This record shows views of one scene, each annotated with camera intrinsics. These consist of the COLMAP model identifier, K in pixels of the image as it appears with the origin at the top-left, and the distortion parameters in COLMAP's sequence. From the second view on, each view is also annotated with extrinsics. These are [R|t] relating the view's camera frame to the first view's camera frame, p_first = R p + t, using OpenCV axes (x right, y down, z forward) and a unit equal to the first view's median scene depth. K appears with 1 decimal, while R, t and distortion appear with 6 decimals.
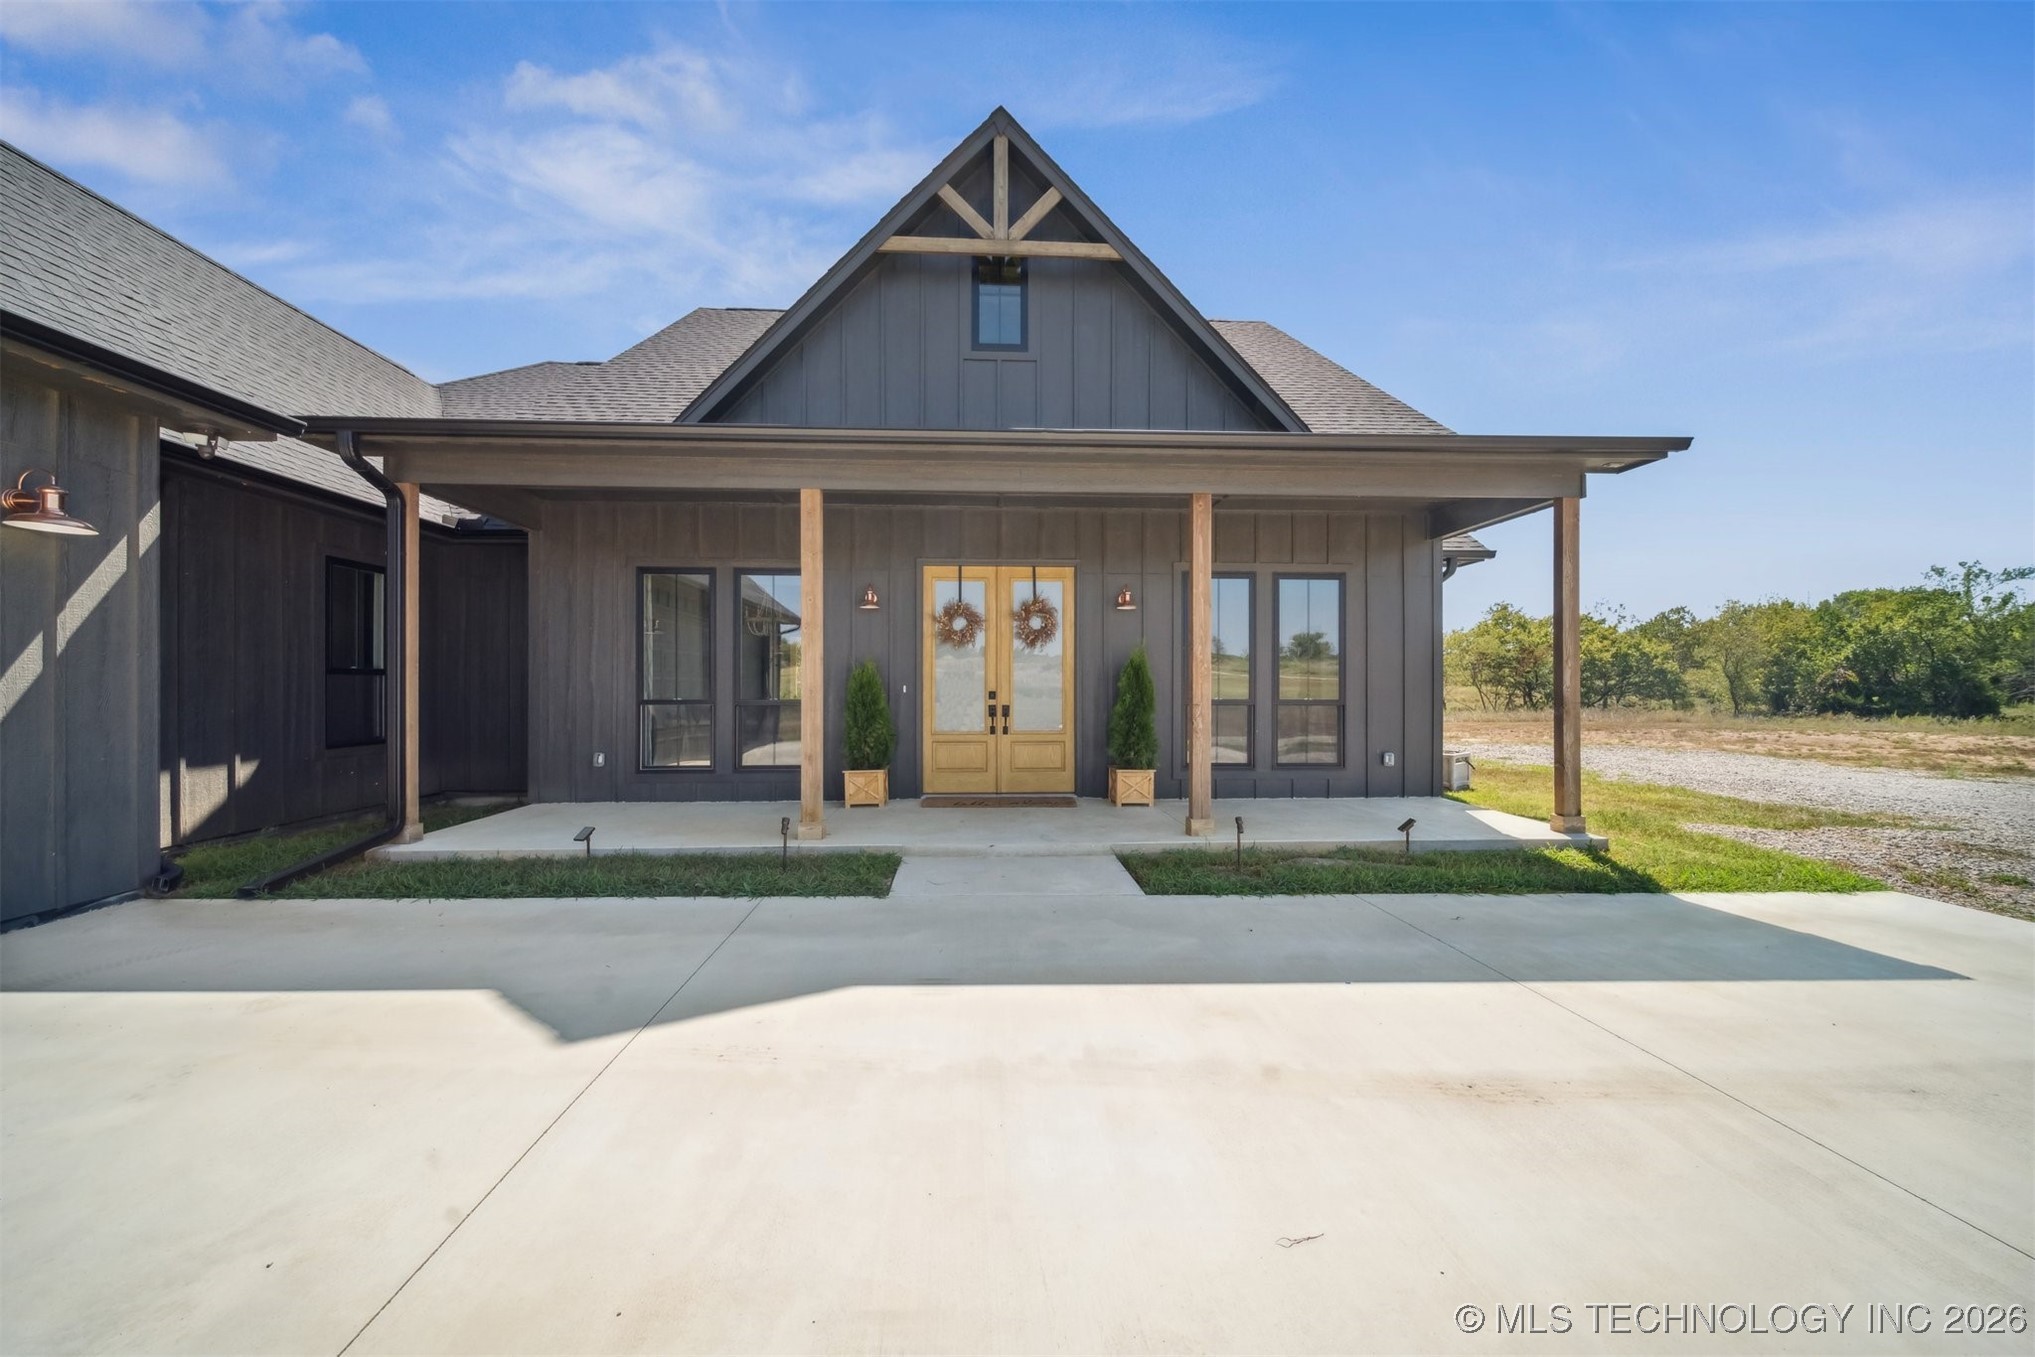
lens RADIAL K [[717.1, 0, 1006.2], [0, 717.1, 689.8], [0, 0, 1]] dist [-0.000655, -0.000409]
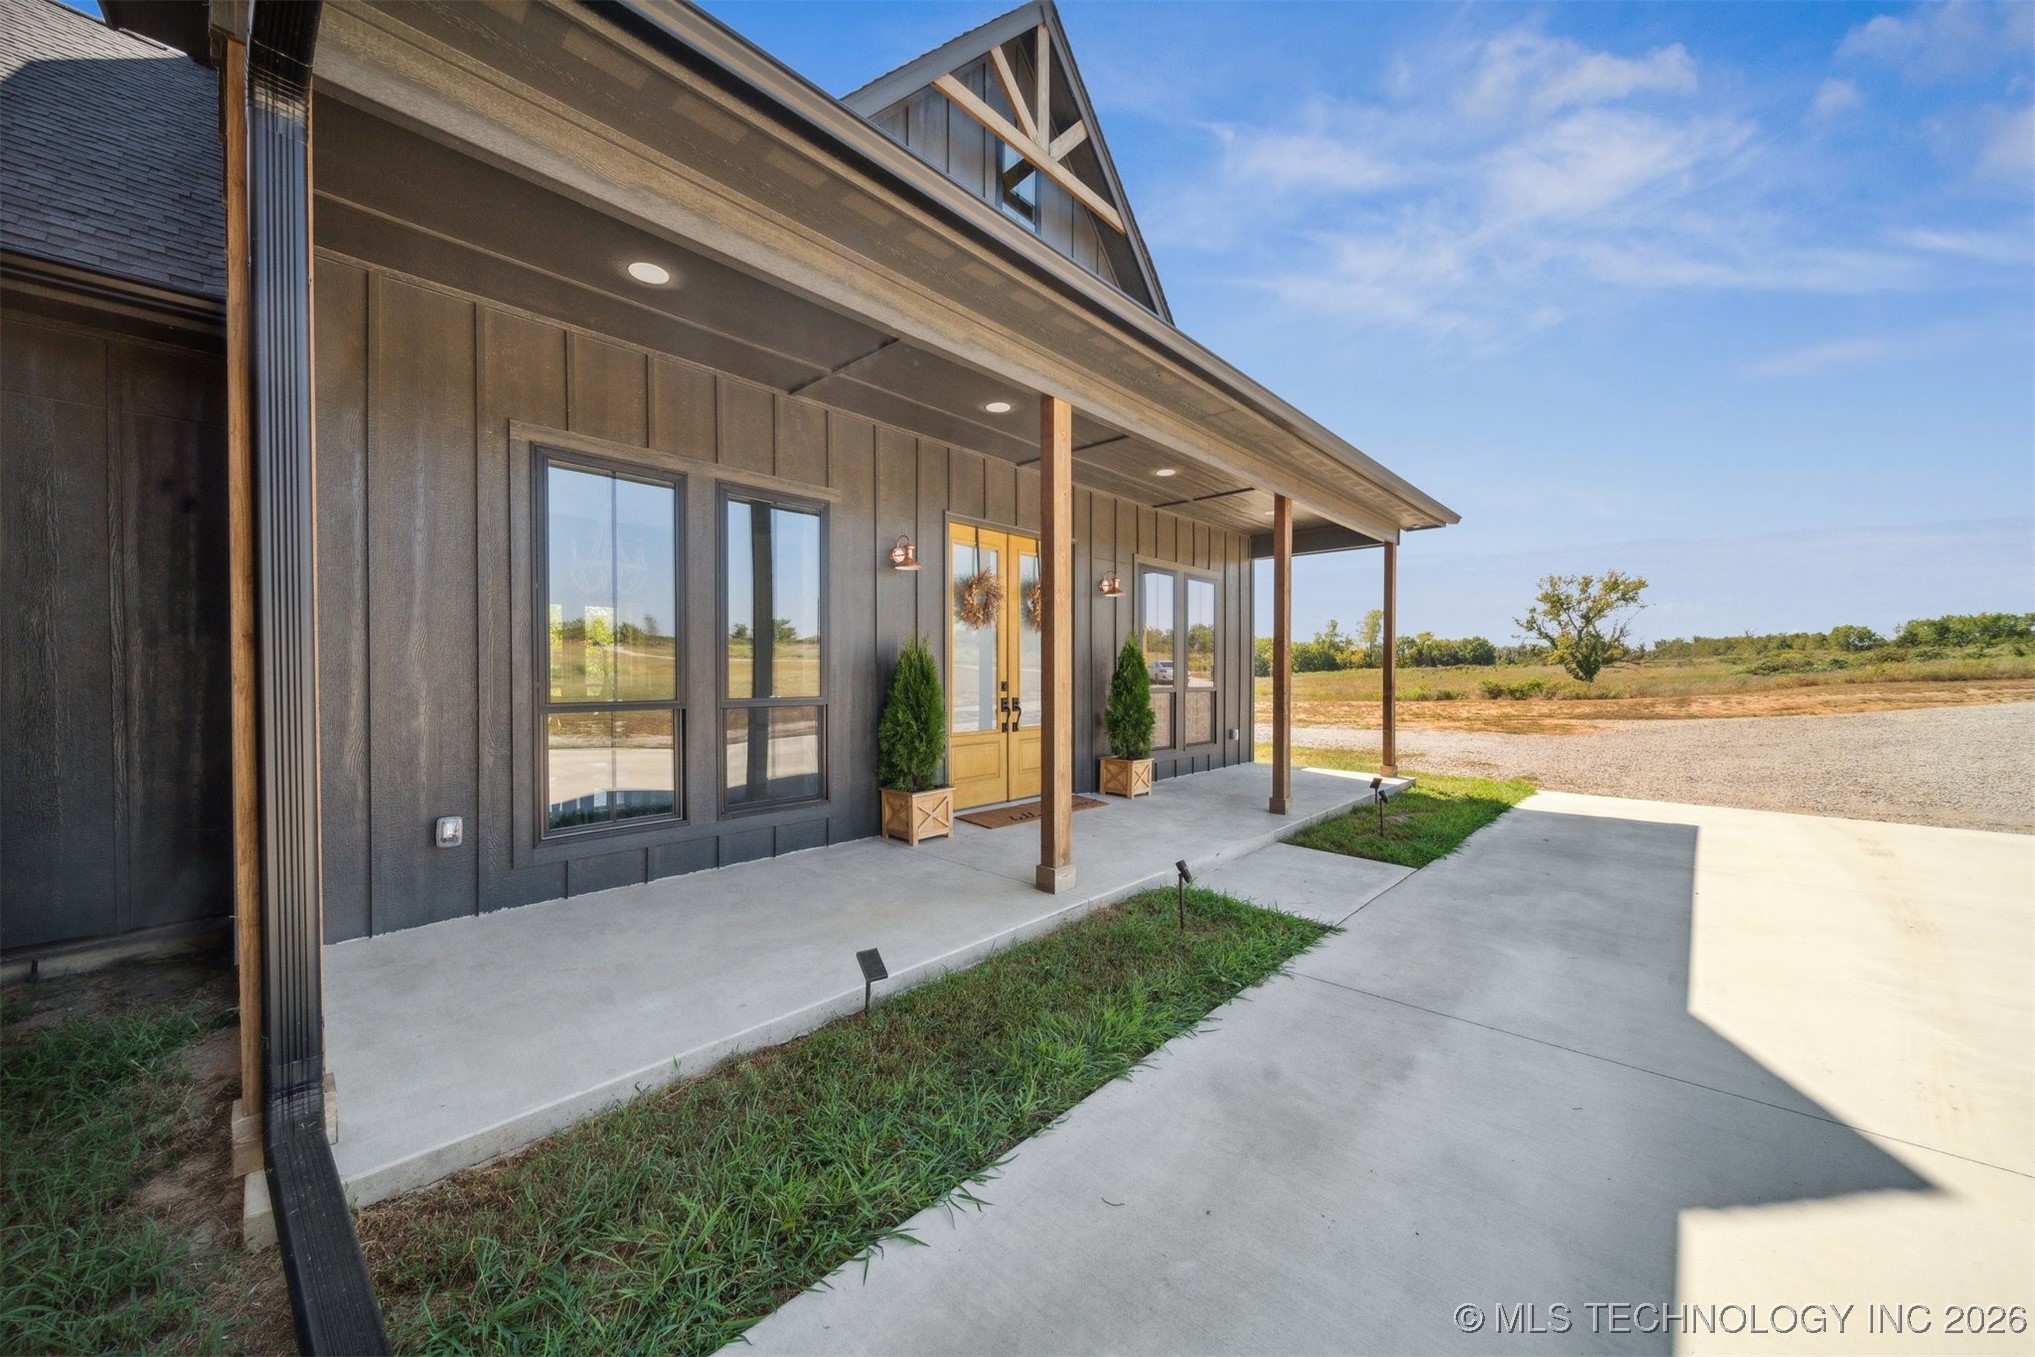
lens RADIAL K [[717.1, 0, 1006.2], [0, 717.1, 689.8], [0, 0, 1]] dist [-0.000655, -0.000409]
pose [[0.730505, -0.015874, 0.682723, -0.787986], [0.003621, 0.999806, 0.019373, -0.006244], [-0.682898, -0.011680, 0.730420, 0.500610]]
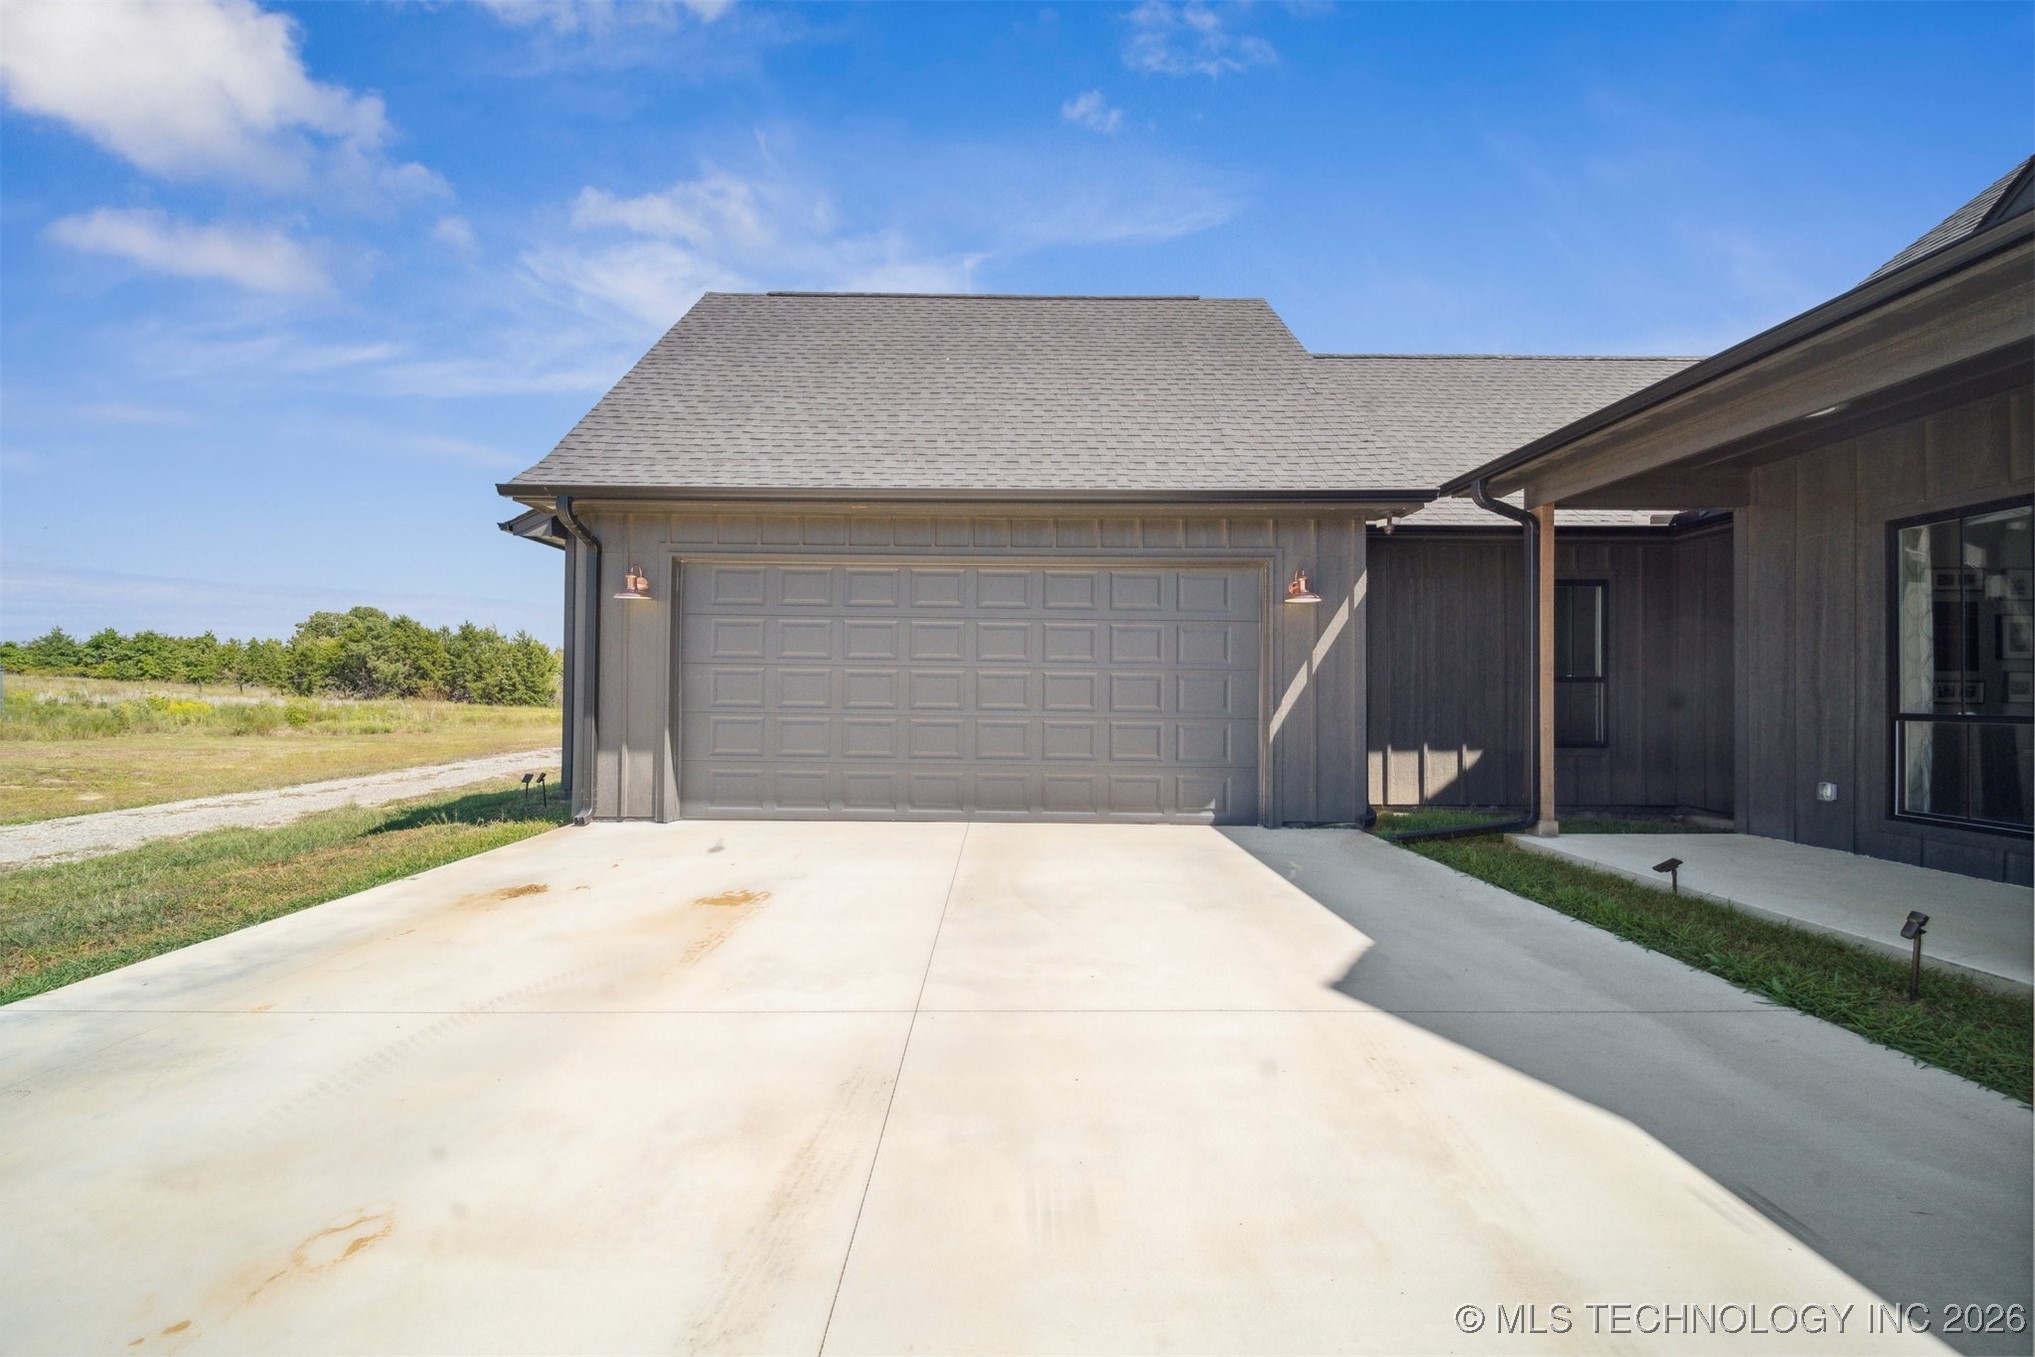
lens RADIAL K [[717.1, 0, 1006.2], [0, 717.1, 689.8], [0, 0, 1]] dist [-0.000655, -0.000409]
pose [[-0.045676, -0.002188, -0.998954, 0.274017], [-0.007643, 0.999969, -0.001841, -0.000478], [0.998927, 0.007551, -0.045692, 0.227539]]
